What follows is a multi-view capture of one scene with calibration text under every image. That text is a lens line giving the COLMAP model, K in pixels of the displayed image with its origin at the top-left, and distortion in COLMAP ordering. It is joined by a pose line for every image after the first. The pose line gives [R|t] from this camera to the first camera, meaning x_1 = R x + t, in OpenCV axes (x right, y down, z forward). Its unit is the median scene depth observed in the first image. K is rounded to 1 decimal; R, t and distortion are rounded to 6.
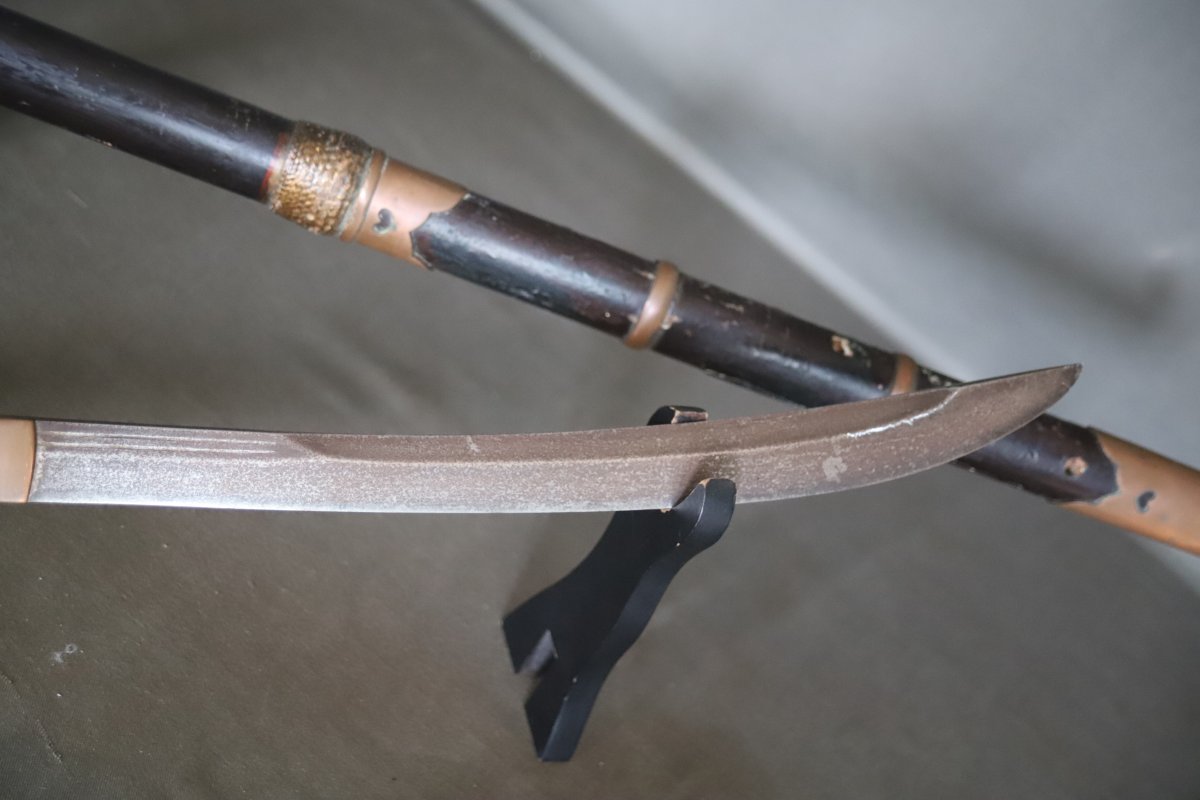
lens RADIAL K [[2335.8, 0, 604.5], [0, 2335.8, 399.8], [0, 0, 1]] dist [0.164340, 0.000000]
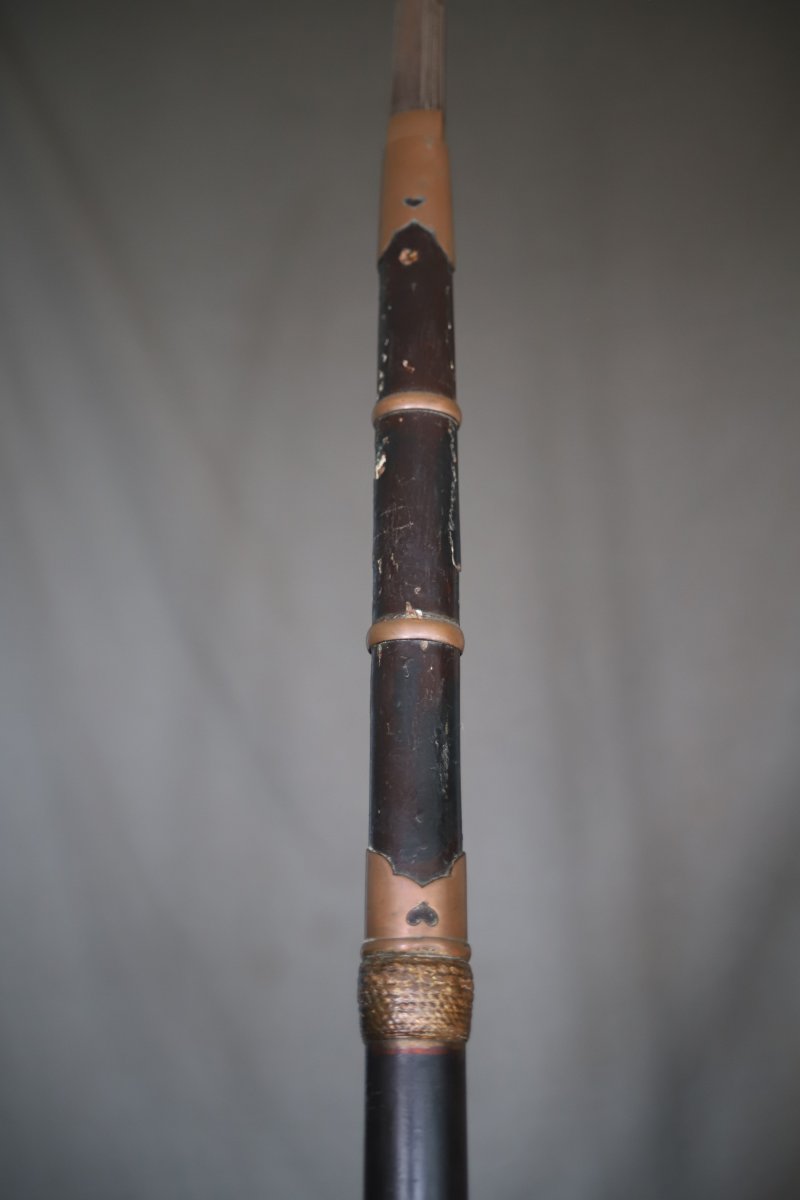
lens RADIAL K [[1323.0, 0, 399.5], [0, 1323.0, 600.5], [0, 0, 1]] dist [-0.180031, 0.000000]
pose [[-0.390421, -0.852036, 0.348721, -0.170762], [0.854418, -0.476398, -0.207400, 0.084663], [0.342842, 0.216980, 0.913991, 0.521405]]
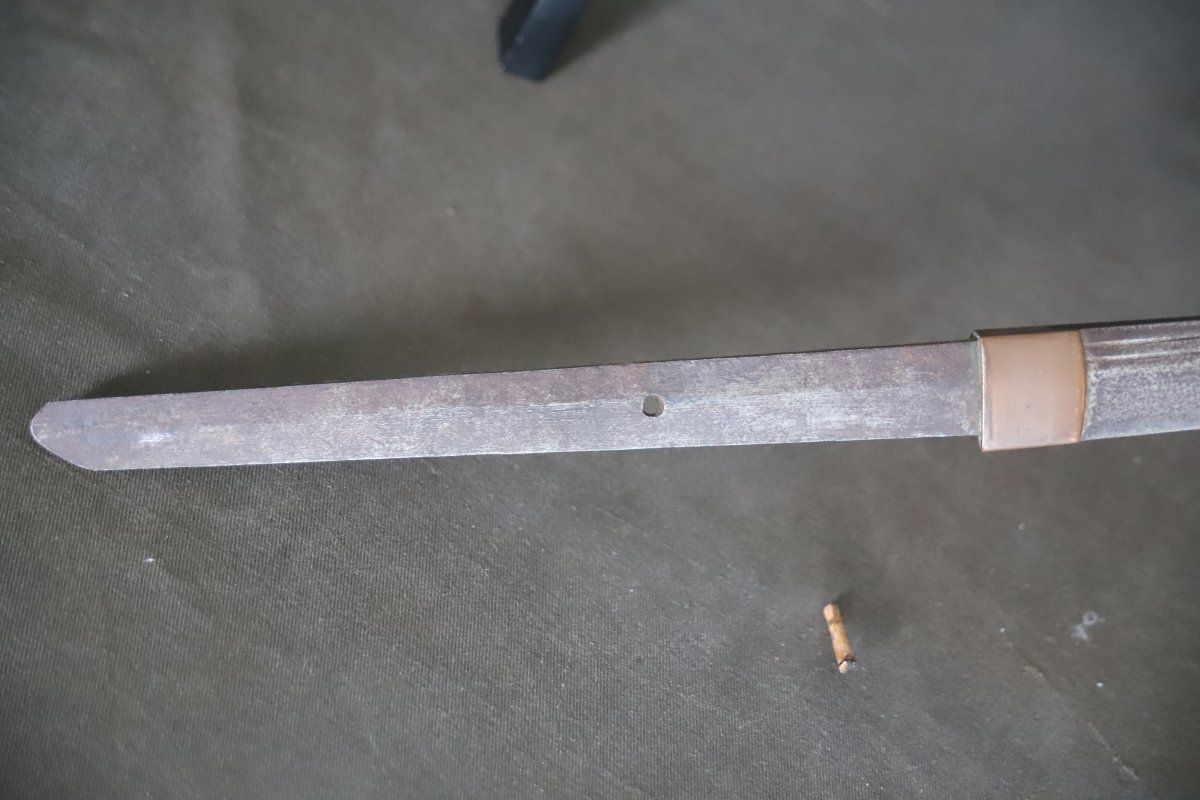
lens RADIAL K [[2508.7, 0, 592.5], [0, 2508.7, 400.4], [0, 0, 1]] dist [0.194391, 0.000000]
pose [[0.990335, -0.109320, -0.085357, -0.300914], [0.117580, 0.988154, 0.098623, -0.058992], [0.073564, -0.107706, 0.991457, 0.199243]]
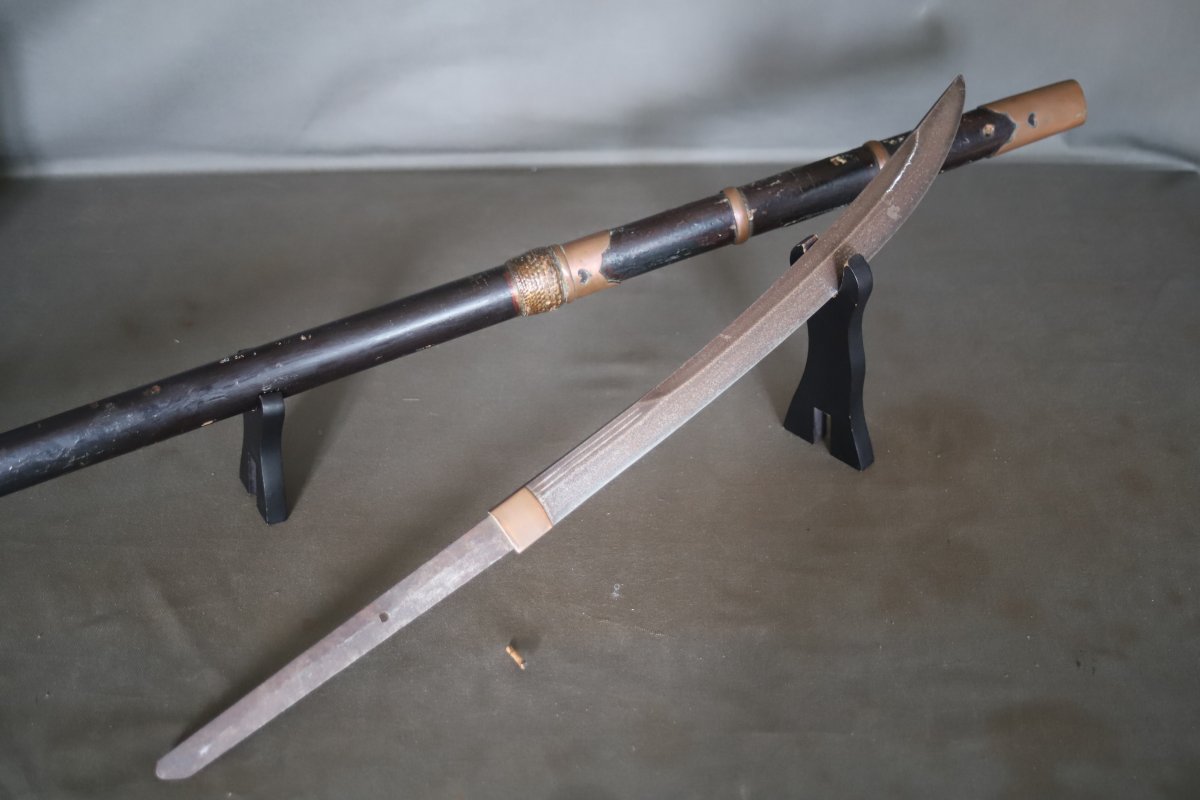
lens RADIAL K [[1644.8, 0, 604.6], [0, 1644.8, 402.0], [0, 0, 1]] dist [-0.051322, 0.000000]
pose [[0.765573, -0.643004, 0.021064, -0.170256], [0.642920, 0.765848, 0.011454, -0.013116], [-0.023497, 0.004774, 0.999713, -0.157082]]
